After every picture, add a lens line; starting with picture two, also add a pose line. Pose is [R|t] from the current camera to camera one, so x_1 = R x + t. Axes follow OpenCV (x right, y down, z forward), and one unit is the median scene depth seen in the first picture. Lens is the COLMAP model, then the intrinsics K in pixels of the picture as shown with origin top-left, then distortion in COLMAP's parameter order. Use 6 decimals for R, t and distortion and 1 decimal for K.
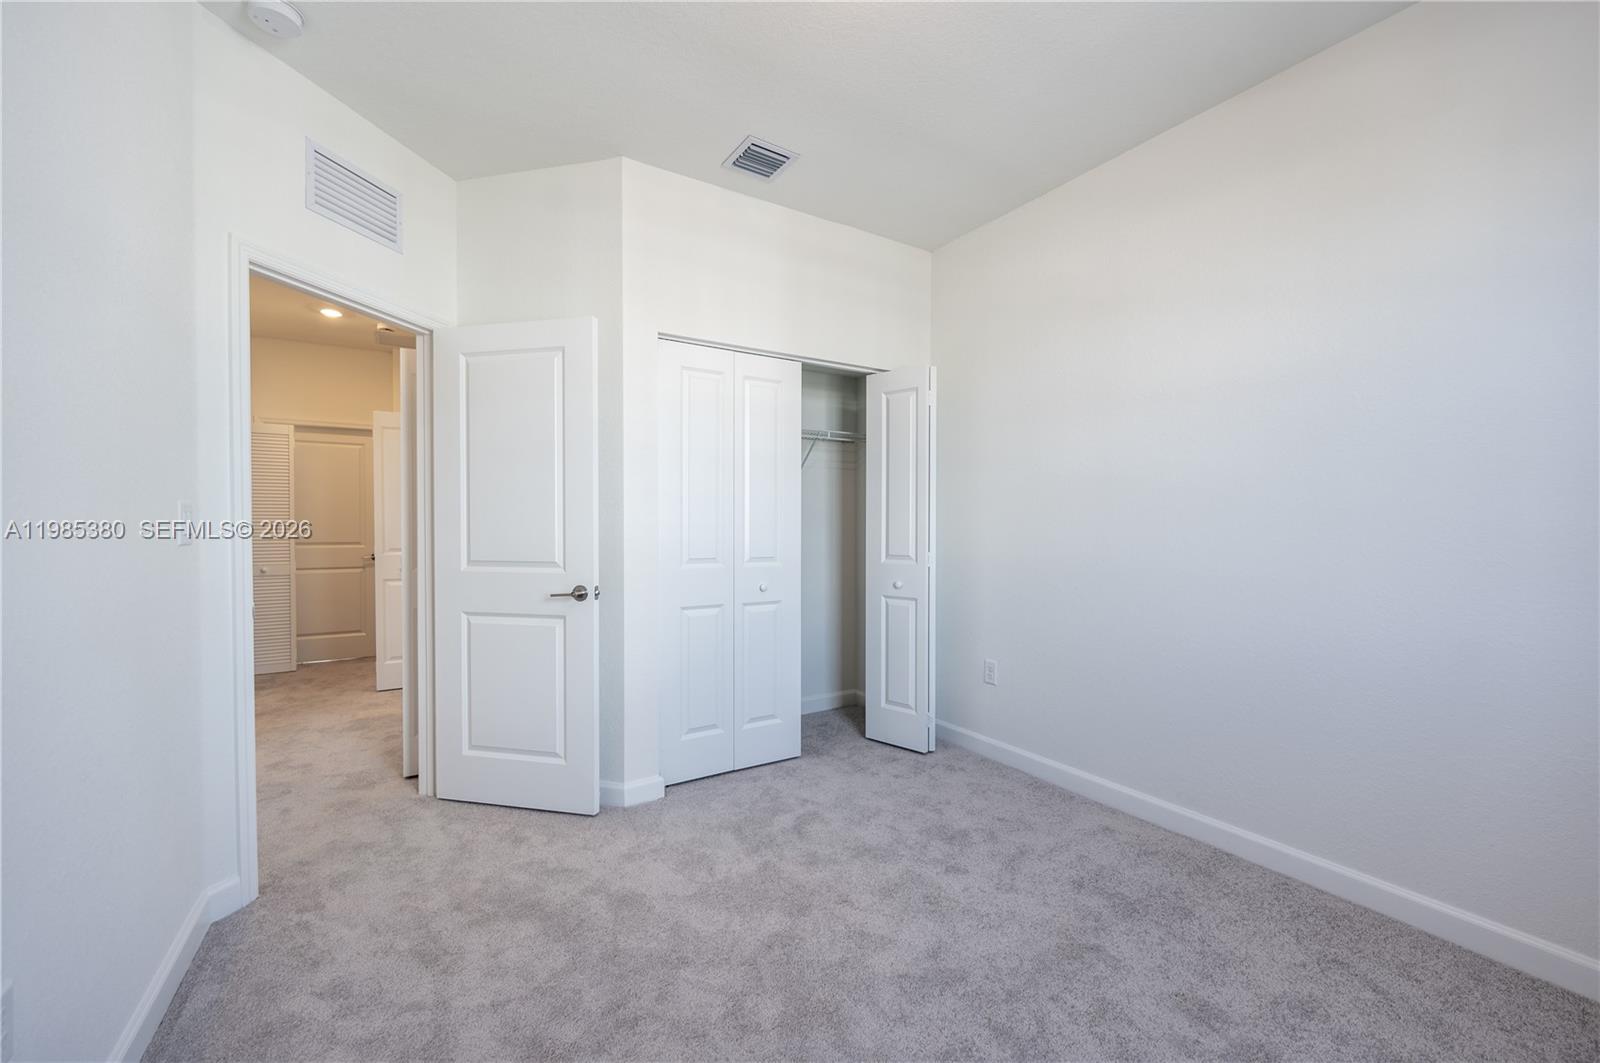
lens RADIAL K [[630.9, 0, 811.3], [0, 630.9, 530.2], [0, 0, 1]] dist [0.000488, 0.000356]
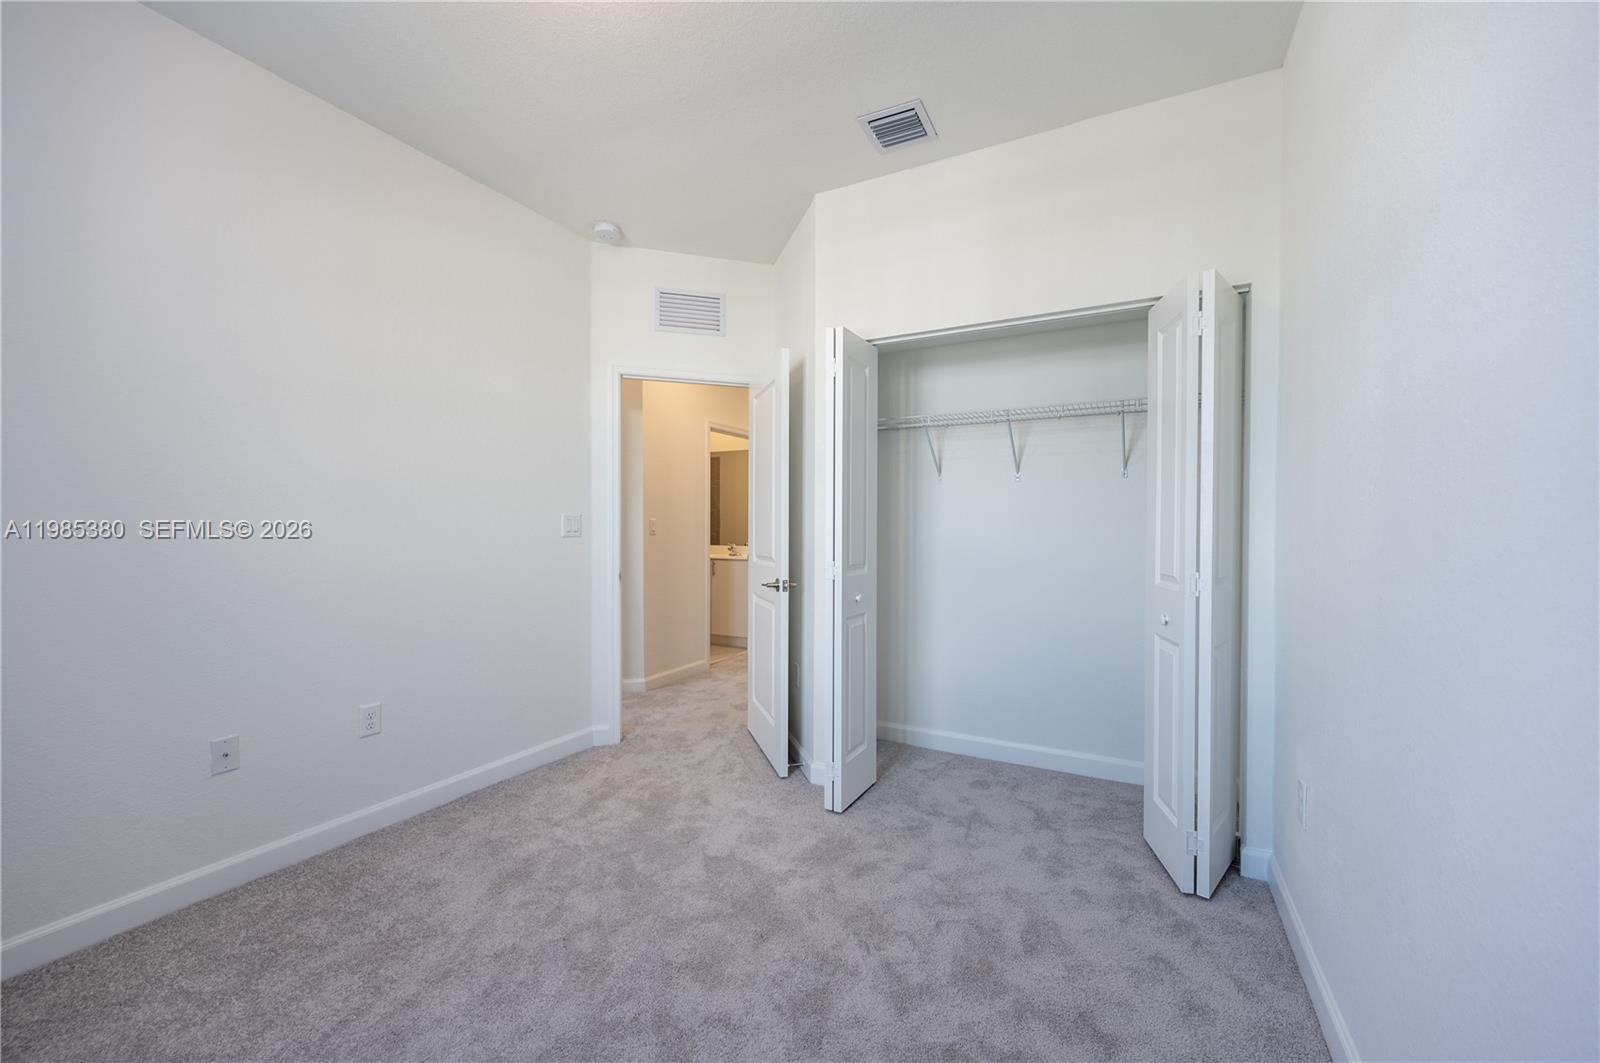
lens RADIAL K [[630.9, 0, 809.5], [0, 630.9, 530.9], [0, 0, 1]] dist [0.000488, 0.000356]
pose [[0.500463, 0.006826, -0.865731, 0.759069], [-0.008367, 0.999960, 0.003047, -0.006310], [0.865717, 0.005719, 0.500501, 0.509909]]
